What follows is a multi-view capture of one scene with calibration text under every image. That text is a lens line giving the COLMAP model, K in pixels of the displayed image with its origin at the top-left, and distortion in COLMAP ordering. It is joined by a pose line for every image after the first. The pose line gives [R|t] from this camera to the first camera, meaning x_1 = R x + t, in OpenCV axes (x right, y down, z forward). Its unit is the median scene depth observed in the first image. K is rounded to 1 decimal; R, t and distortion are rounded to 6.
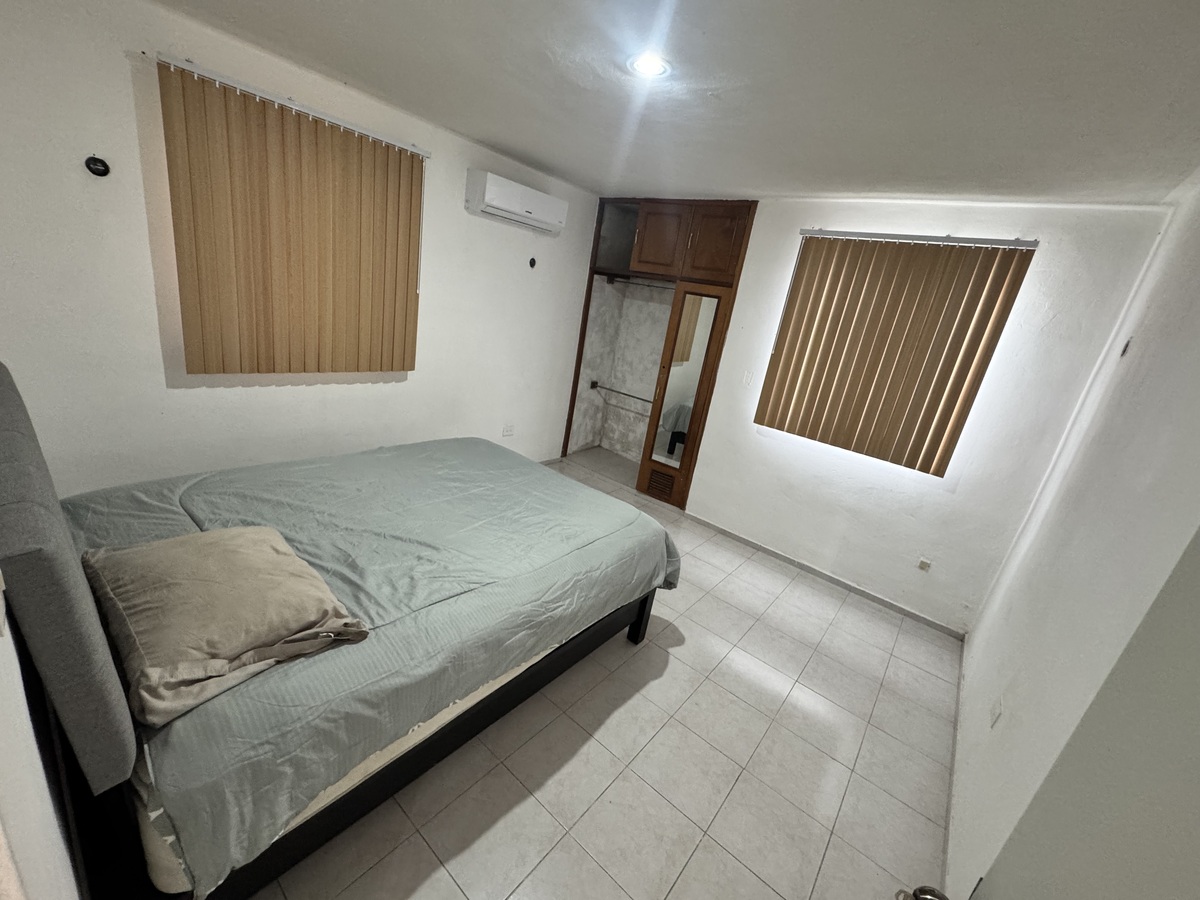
lens RADIAL K [[476.5, 0, 603.0], [0, 476.5, 448.0], [0, 0, 1]] dist [-0.001369, 0.000064]
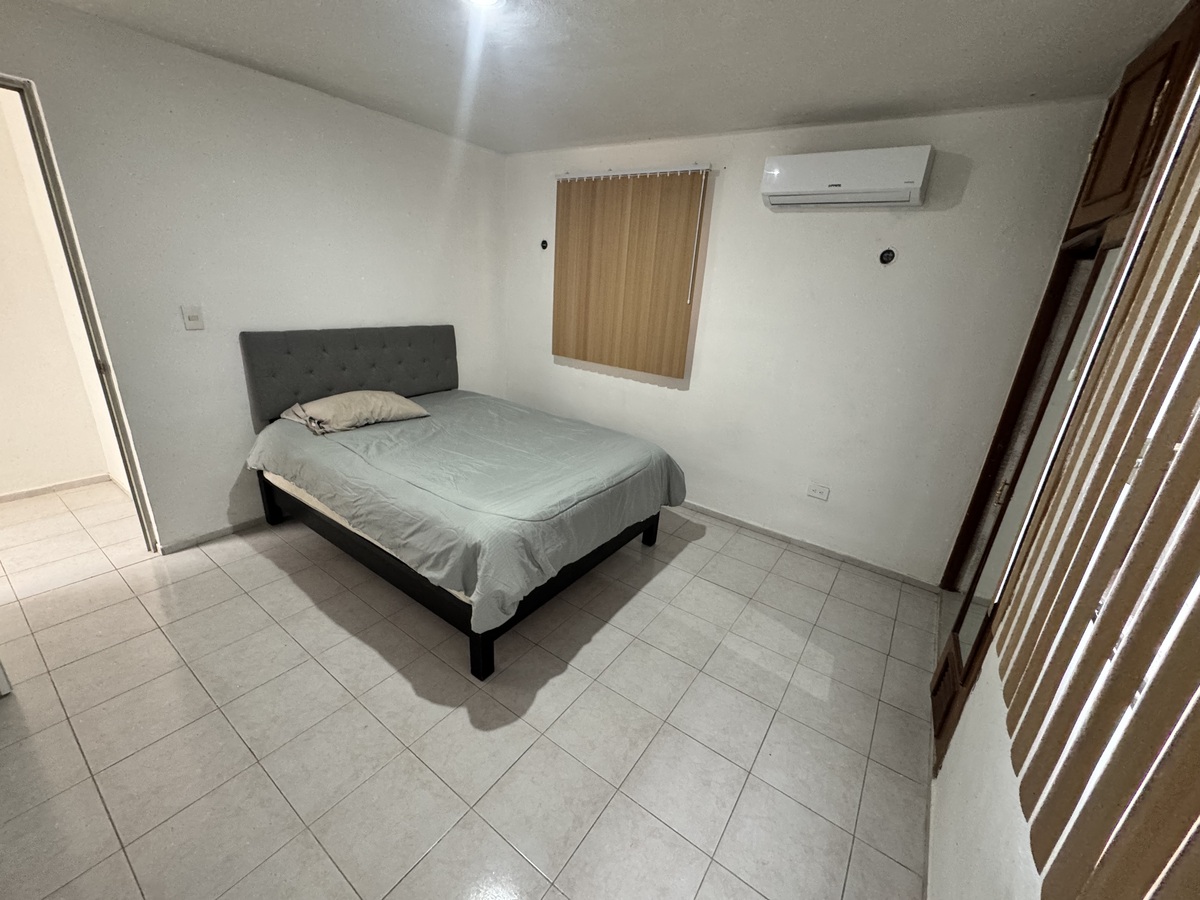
lens RADIAL K [[486.4, 0, 601.4], [0, 486.4, 447.0], [0, 0, 1]] dist [0.000092, 0.000042]
pose [[0.073940, 0.174940, -0.981799, 0.738431], [-0.357341, 0.923769, 0.137689, -0.123454], [0.931043, 0.340656, 0.130816, 0.851198]]
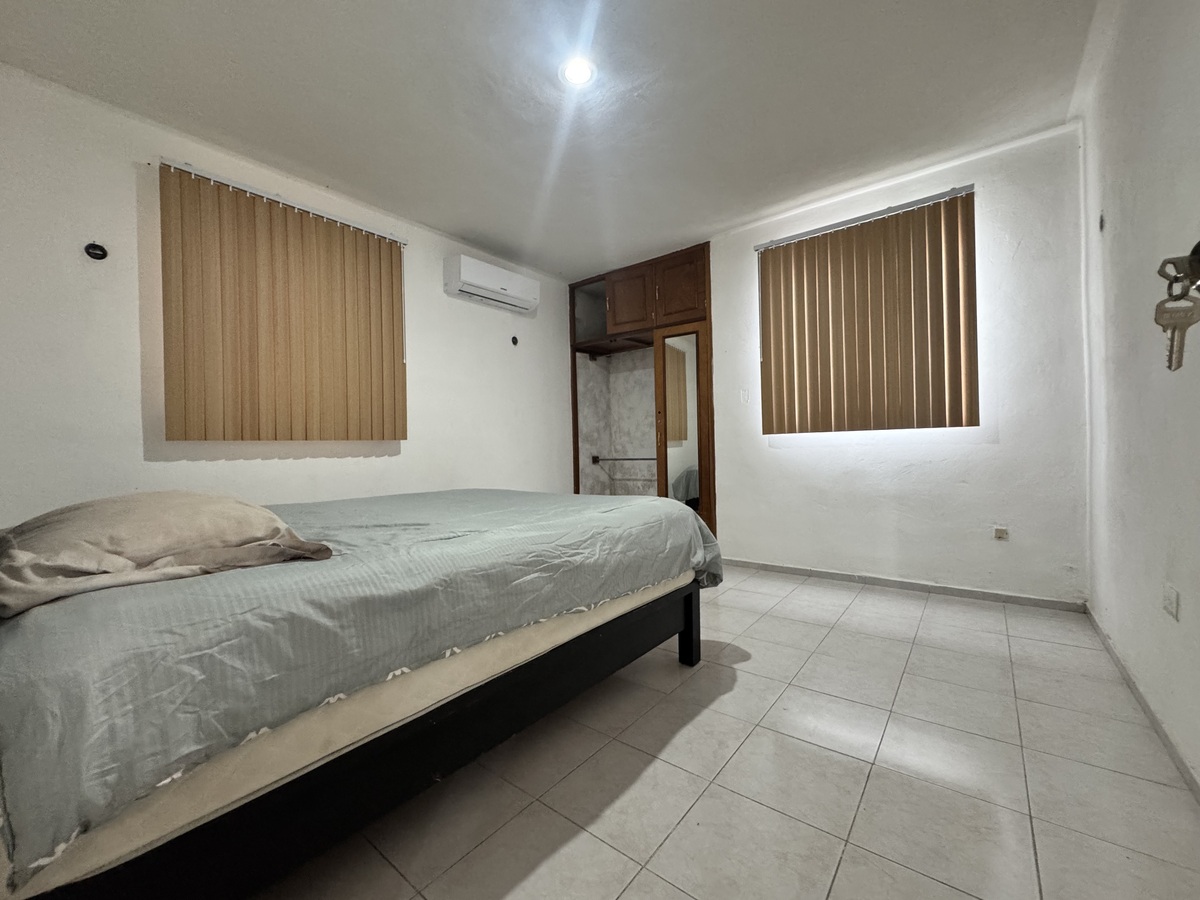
lens RADIAL K [[476.5, 0, 603.0], [0, 476.5, 448.0], [0, 0, 1]] dist [-0.001369, 0.000064]
pose [[0.982341, -0.186870, 0.009263, -0.014732], [0.181073, 0.937068, -0.298523, 0.247539], [0.047105, 0.294929, 0.954358, 0.104204]]
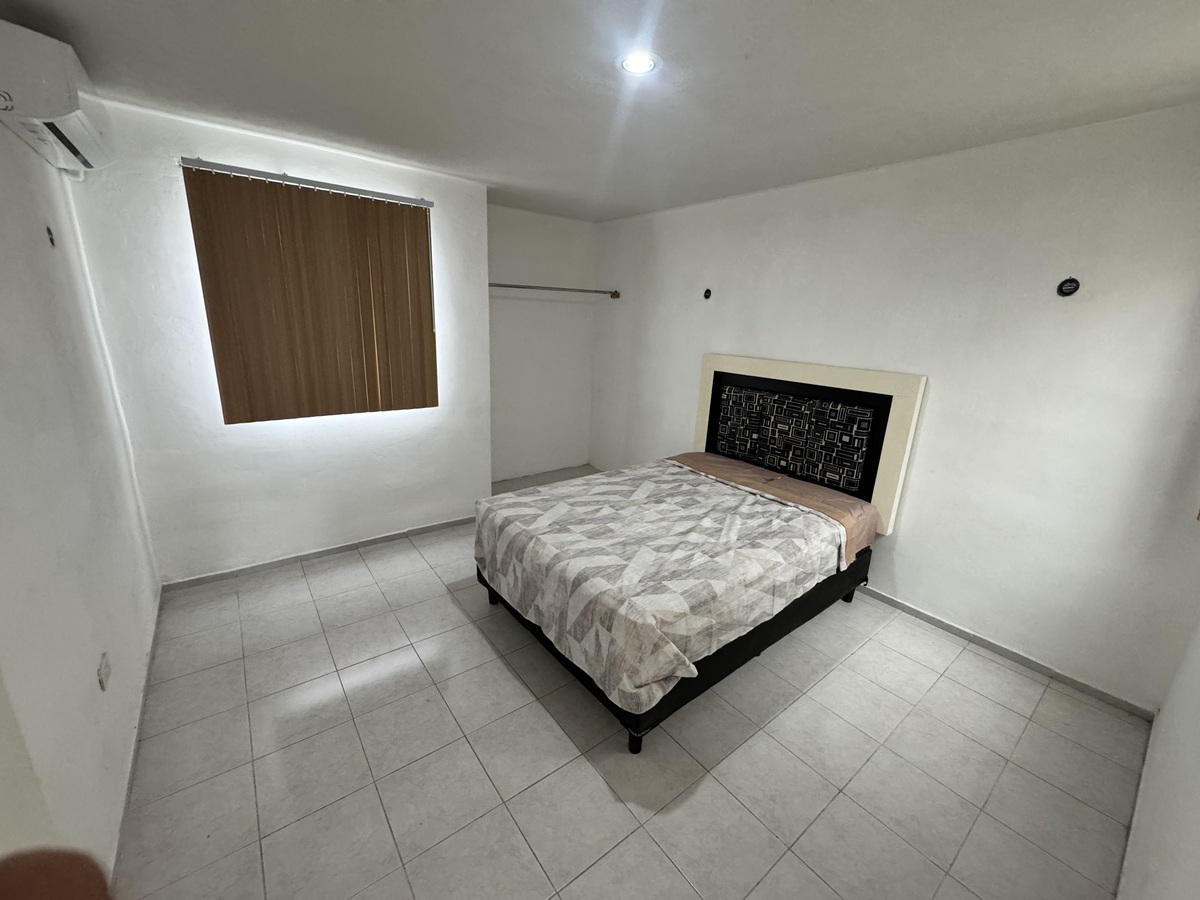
lens RADIAL K [[480.8, 0, 600.0], [0, 480.8, 450.0], [0, 0, 1]] dist [0.000633, 0.000432]
pose [[0.236223, -0.402808, 0.884276, -0.294991], [0.284606, 0.898803, 0.333397, -0.126776], [-0.929085, 0.172914, 0.326959, 0.255096]]
